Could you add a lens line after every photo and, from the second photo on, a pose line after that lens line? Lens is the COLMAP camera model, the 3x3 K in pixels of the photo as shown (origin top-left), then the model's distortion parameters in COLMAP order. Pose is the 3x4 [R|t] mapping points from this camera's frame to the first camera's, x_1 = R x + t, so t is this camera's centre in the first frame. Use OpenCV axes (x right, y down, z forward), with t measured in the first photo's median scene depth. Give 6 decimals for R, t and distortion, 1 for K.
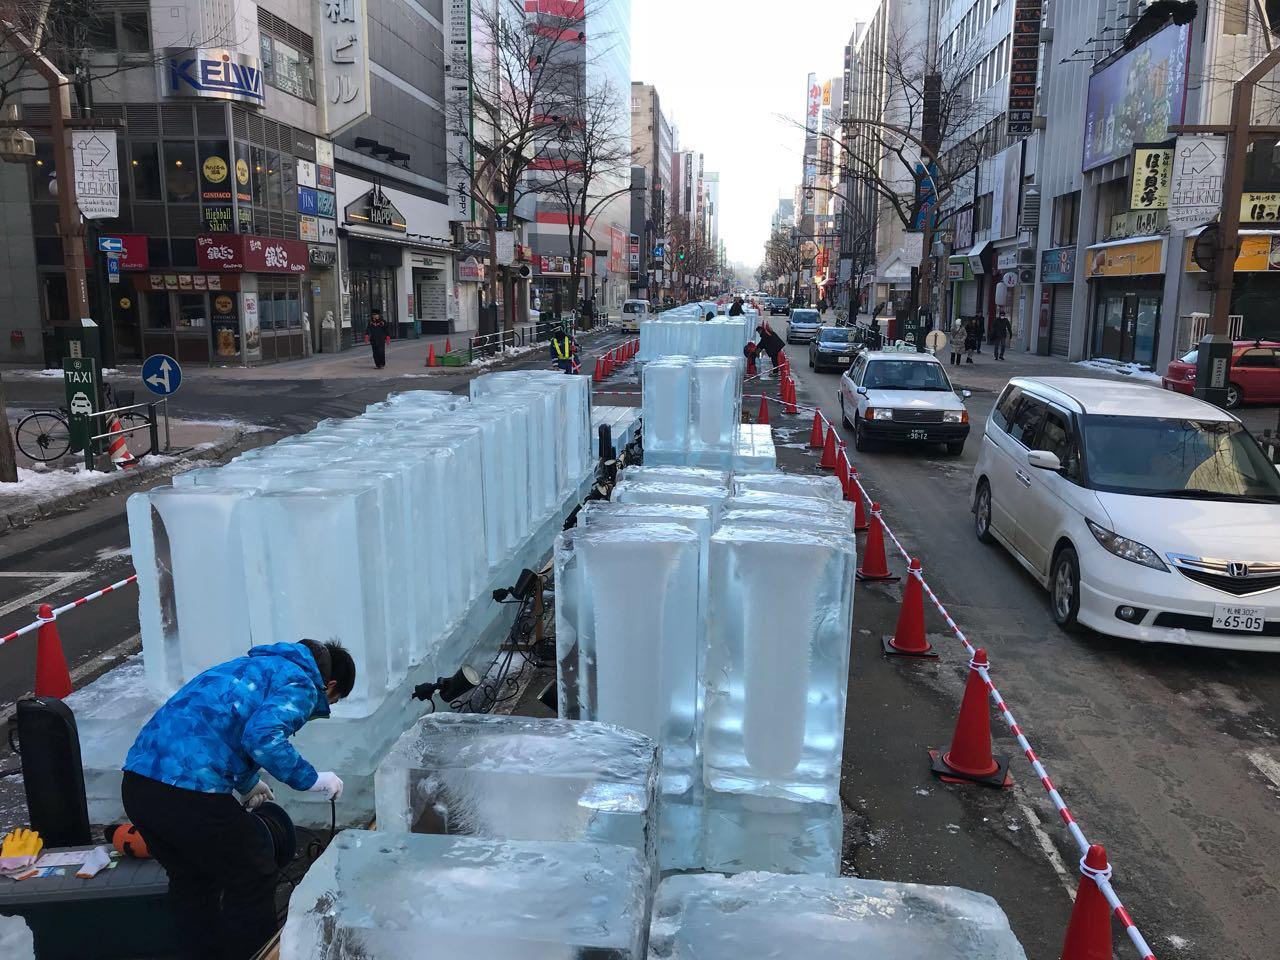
lens RADIAL K [[1037.5, 0, 636.4], [0, 1037.5, 474.5], [0, 0, 1]] dist [0.015483, 0.000821]
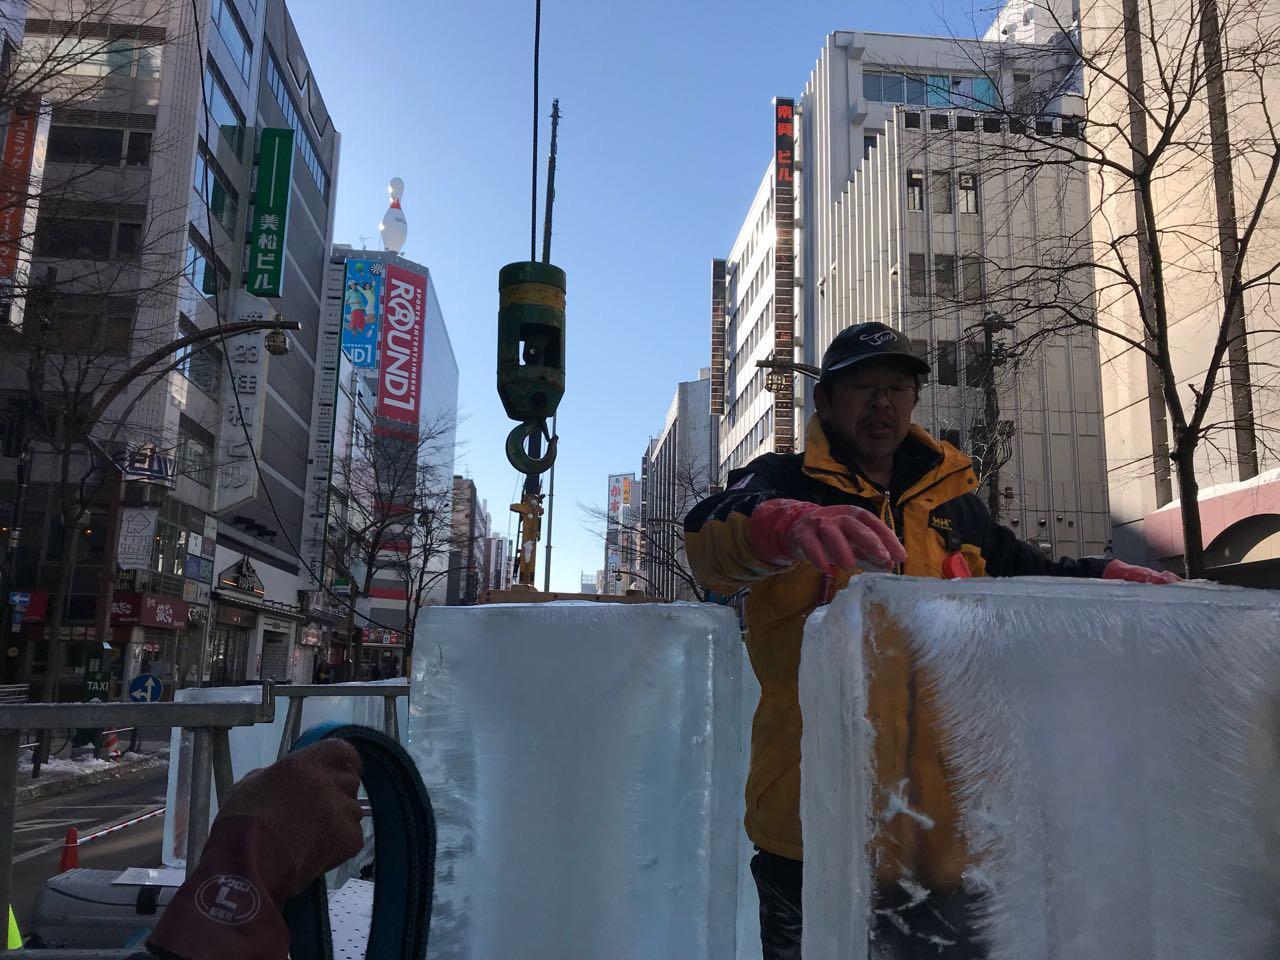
lens RADIAL K [[1037.5, 0, 642.6], [0, 1037.5, 478.7], [0, 0, 1]] dist [0.015483, 0.000821]
pose [[0.980903, 0.048880, 0.188254, -0.048112], [0.020594, 0.936361, -0.350433, 0.053692], [-0.193403, 0.347618, 0.917473, -0.168309]]
